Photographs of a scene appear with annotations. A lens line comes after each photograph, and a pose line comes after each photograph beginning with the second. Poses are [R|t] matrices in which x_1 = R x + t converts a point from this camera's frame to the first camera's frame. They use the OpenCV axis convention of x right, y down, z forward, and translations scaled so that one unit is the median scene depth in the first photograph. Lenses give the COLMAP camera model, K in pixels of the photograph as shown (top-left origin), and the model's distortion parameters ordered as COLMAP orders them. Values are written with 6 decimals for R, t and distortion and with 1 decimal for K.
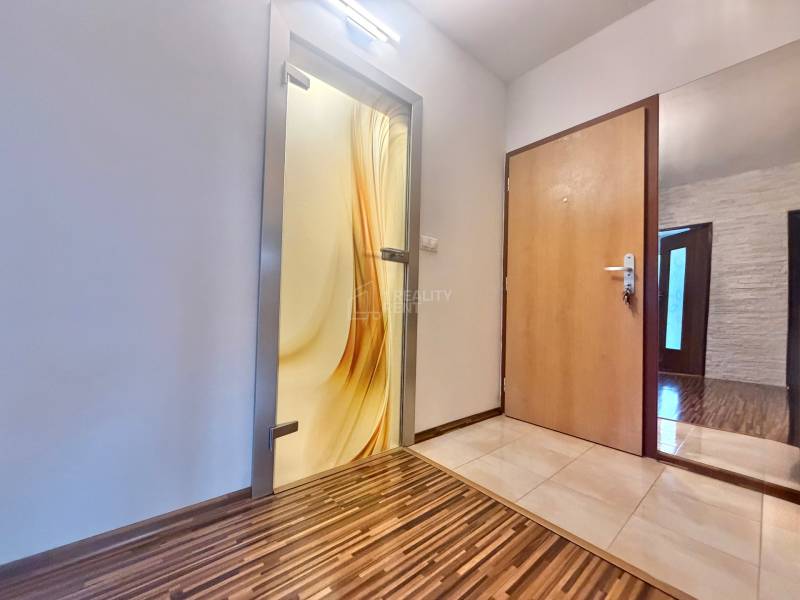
lens RADIAL K [[321.0, 0, 398.0], [0, 321.0, 301.2], [0, 0, 1]] dist [0.000140, 0.000044]
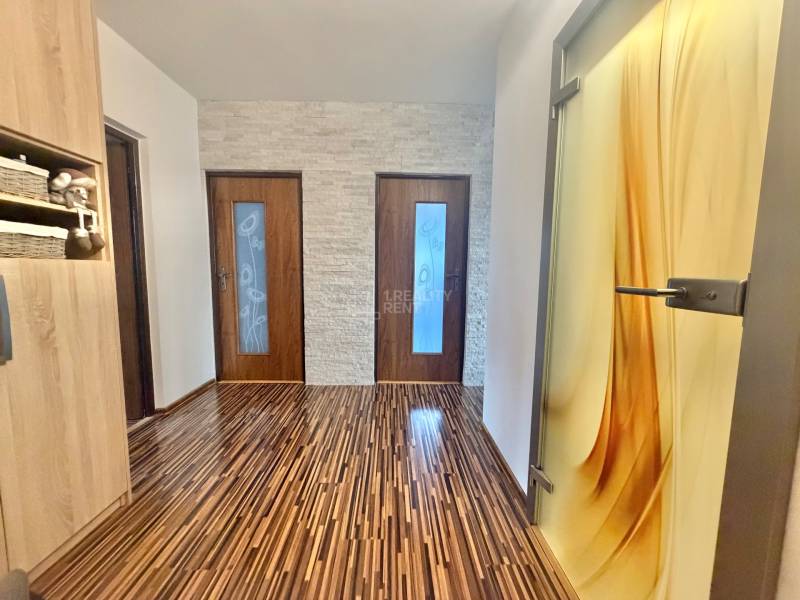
lens RADIAL K [[321.0, 0, 398.6], [0, 321.0, 301.3], [0, 0, 1]] dist [0.000140, 0.000044]
pose [[-0.639232, 0.044885, -0.767703, 0.800785], [-0.004406, 0.998065, 0.062023, -0.249120], [0.769001, 0.043029, -0.637798, 1.532978]]
